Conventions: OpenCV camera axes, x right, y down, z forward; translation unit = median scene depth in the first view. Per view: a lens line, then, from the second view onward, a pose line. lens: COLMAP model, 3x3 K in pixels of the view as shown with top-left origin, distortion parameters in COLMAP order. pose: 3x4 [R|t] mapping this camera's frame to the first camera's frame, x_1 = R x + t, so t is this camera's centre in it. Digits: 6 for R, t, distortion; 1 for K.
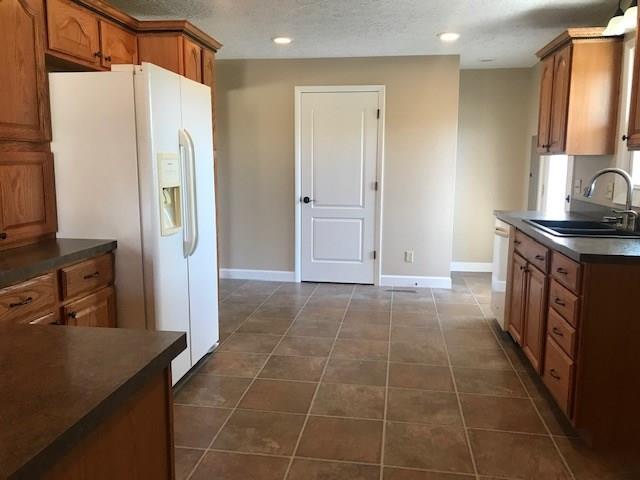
lens RADIAL K [[527.3, 0, 317.2], [0, 527.3, 236.9], [0, 0, 1]] dist [0.019705, -0.004788]
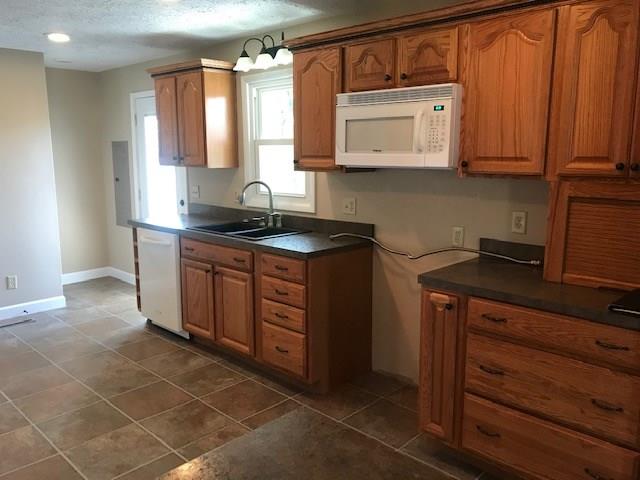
lens RADIAL K [[527.3, 0, 320.0], [0, 527.3, 240.9], [0, 0, 1]] dist [0.019705, -0.004788]
pose [[0.567750, -0.146274, 0.810101, -0.370641], [0.121010, 0.988226, 0.093628, -0.080443], [-0.814258, 0.044873, 0.578766, 0.151737]]
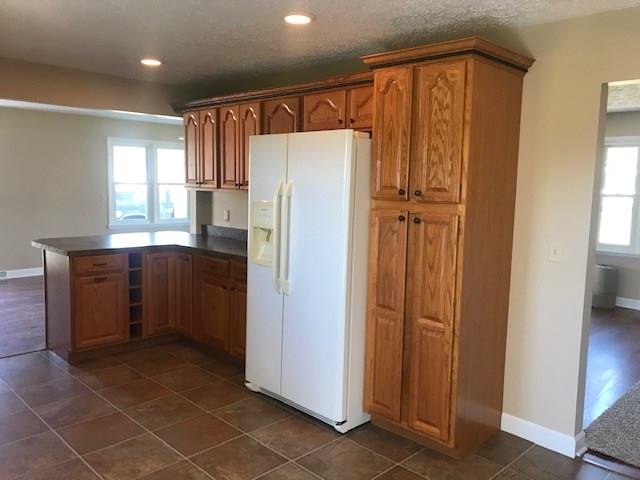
lens RADIAL K [[527.3, 0, 320.5], [0, 527.3, 239.7], [0, 0, 1]] dist [0.019705, -0.004788]
pose [[-0.596054, 0.065578, -0.800262, 0.522010], [-0.138104, 0.973434, 0.182632, -0.257563], [0.790978, 0.219378, -0.571163, 1.504419]]
